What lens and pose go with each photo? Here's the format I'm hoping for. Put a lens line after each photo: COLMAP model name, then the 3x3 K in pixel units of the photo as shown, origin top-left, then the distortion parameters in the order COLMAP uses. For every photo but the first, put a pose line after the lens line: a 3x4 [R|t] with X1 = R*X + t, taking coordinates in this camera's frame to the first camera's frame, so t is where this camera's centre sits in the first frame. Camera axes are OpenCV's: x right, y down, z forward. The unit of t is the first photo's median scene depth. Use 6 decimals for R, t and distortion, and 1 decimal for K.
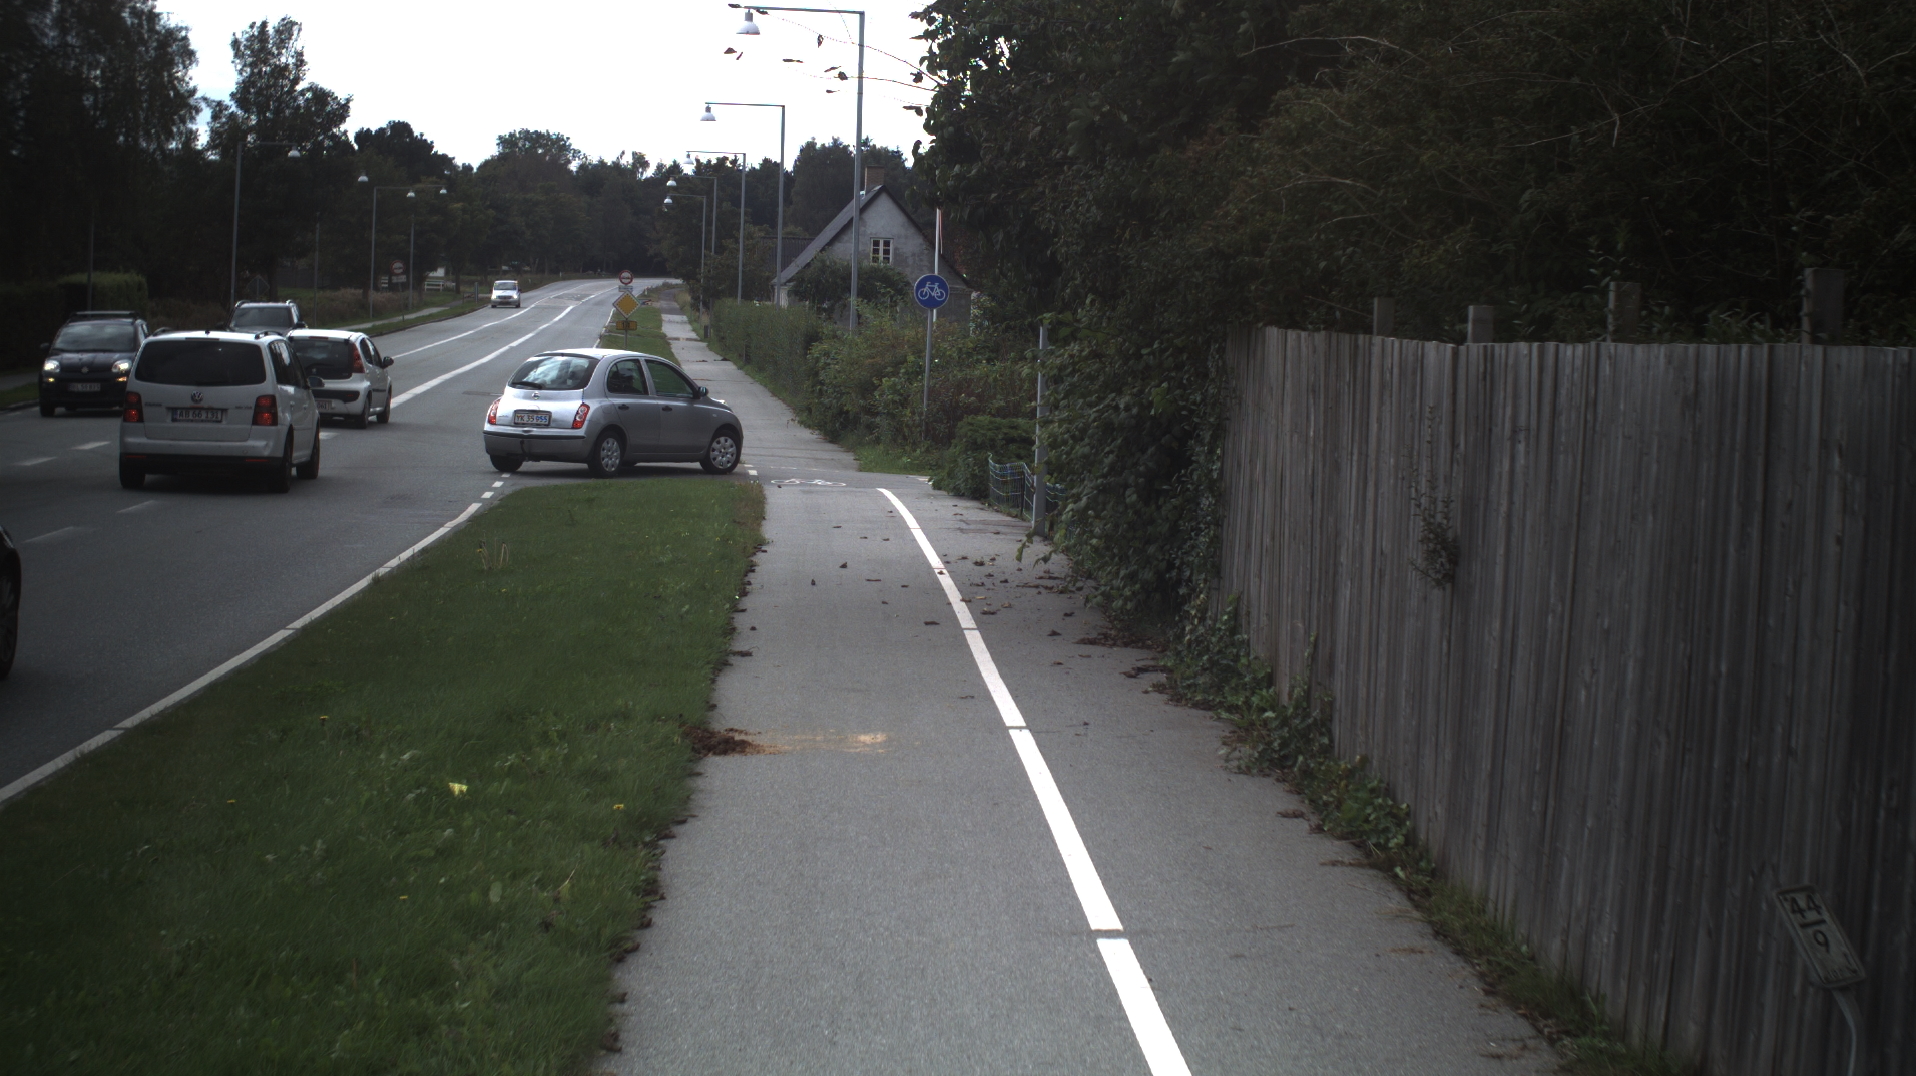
lens RADIAL K [[3553.5, 0, 958.0], [0, 3553.5, 538.0], [0, 0, 1]] dist [-0.256771, -0.076254]
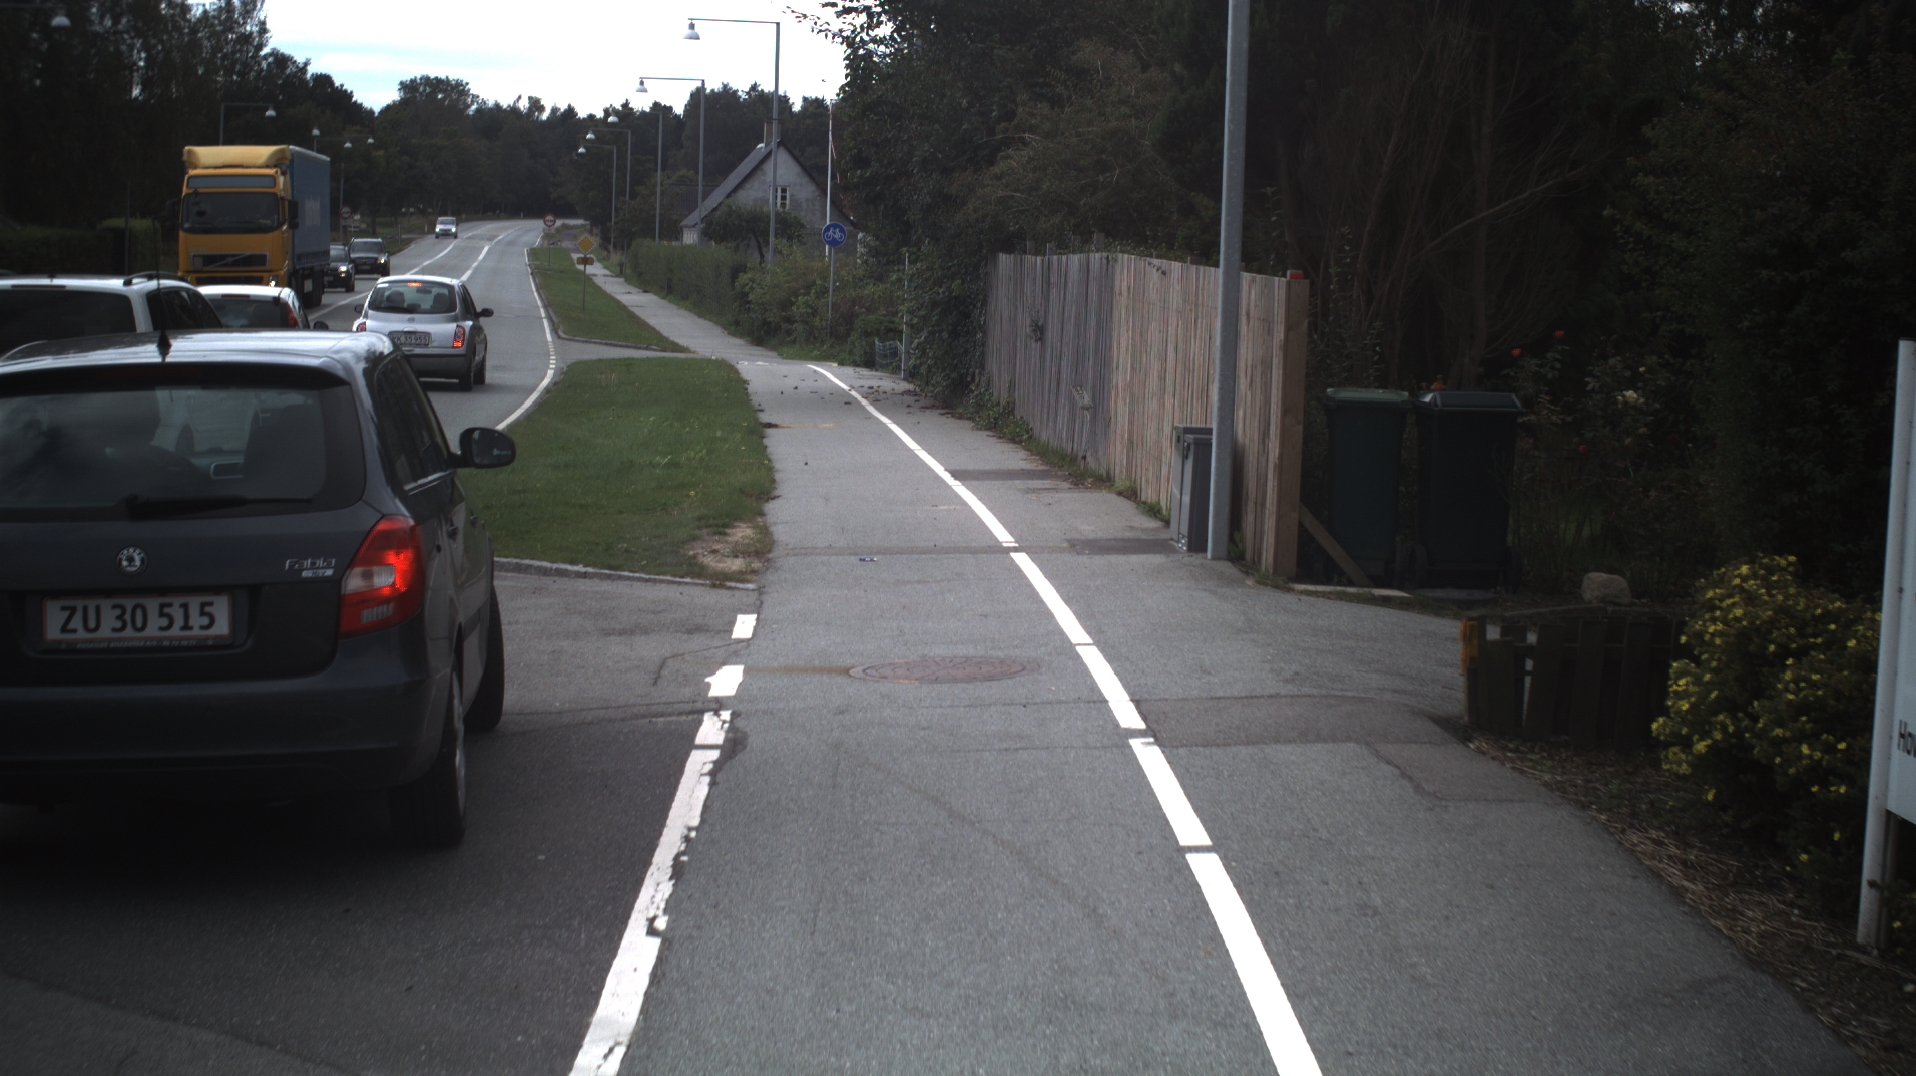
lens RADIAL K [[3553.5, 0, 958.0], [0, 3553.5, 538.0], [0, 0, 1]] dist [-0.256771, -0.076254]
pose [[0.999467, -0.003377, 0.032485, -0.002283], [0.002821, 0.999849, 0.017156, 0.014127], [-0.032538, -0.017055, 0.999325, -0.214238]]
